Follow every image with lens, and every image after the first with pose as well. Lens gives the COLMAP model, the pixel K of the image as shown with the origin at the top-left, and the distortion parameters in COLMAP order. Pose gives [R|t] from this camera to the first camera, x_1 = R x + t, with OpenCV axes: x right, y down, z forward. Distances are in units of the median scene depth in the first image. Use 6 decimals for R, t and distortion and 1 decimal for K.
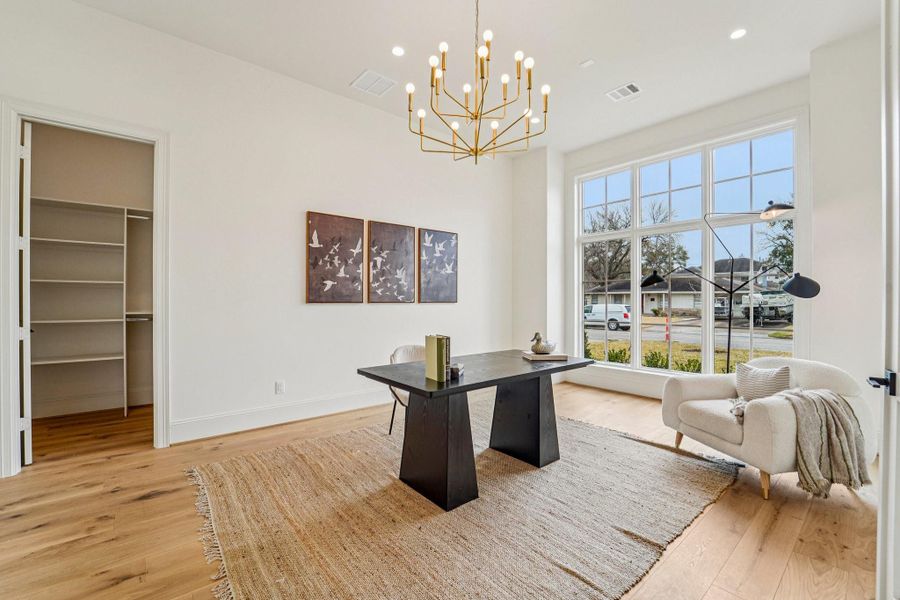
lens RADIAL K [[377.1, 0, 446.5], [0, 377.1, 304.3], [0, 0, 1]] dist [-0.020223, -0.002079]
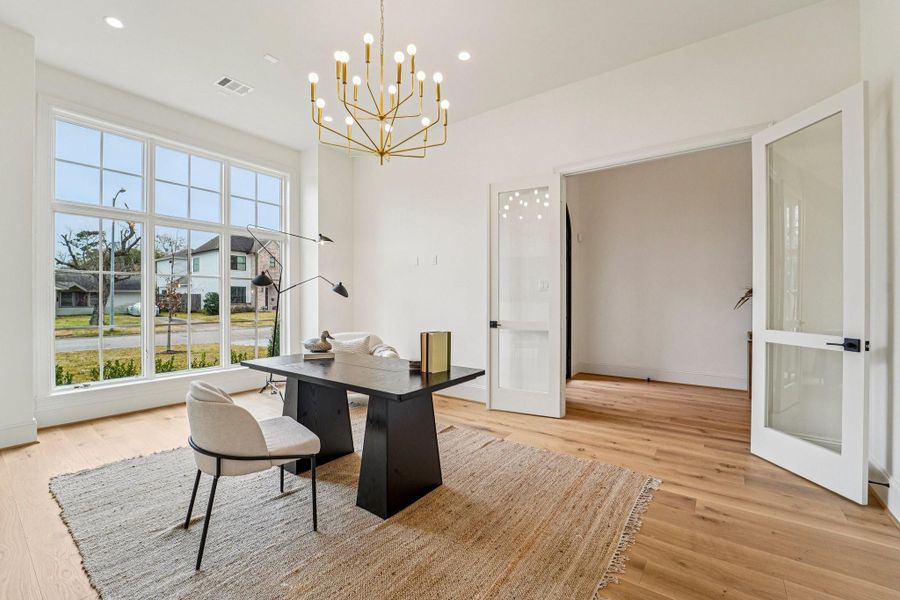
lens RADIAL K [[377.1, 0, 450.0], [0, 377.1, 299.8], [0, 0, 1]] dist [-0.020223, -0.002079]
pose [[-0.247985, -0.003945, 0.968756, -0.702654], [0.008865, 0.999941, 0.006342, -0.009290], [-0.968723, 0.010161, -0.247935, 0.794206]]
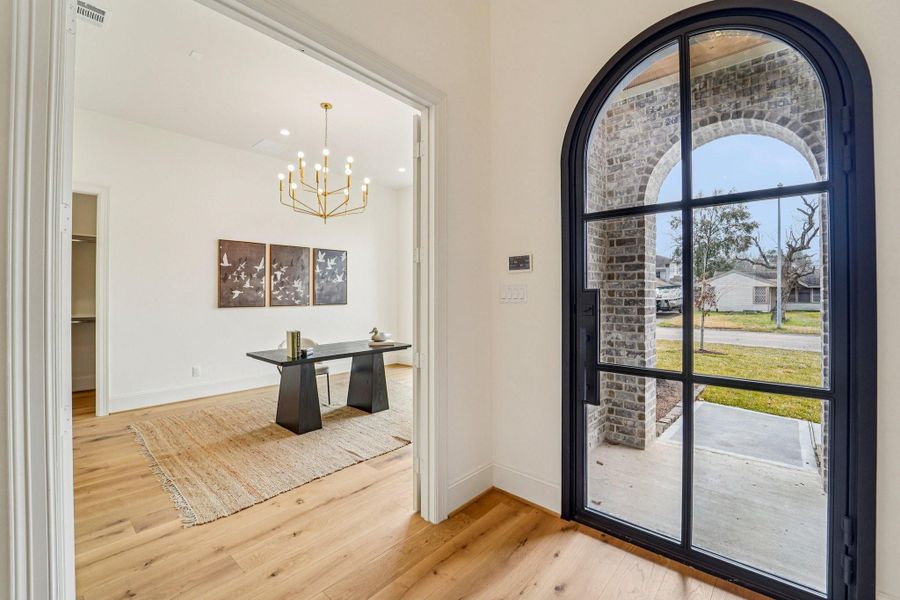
lens RADIAL K [[377.1, 0, 446.7], [0, 377.1, 292.6], [0, 0, 1]] dist [-0.020223, -0.002079]
pose [[0.988317, -0.003105, 0.152379, 0.258489], [0.005159, 0.999901, -0.013084, -0.040487], [-0.152323, 0.013718, 0.988235, -0.497411]]
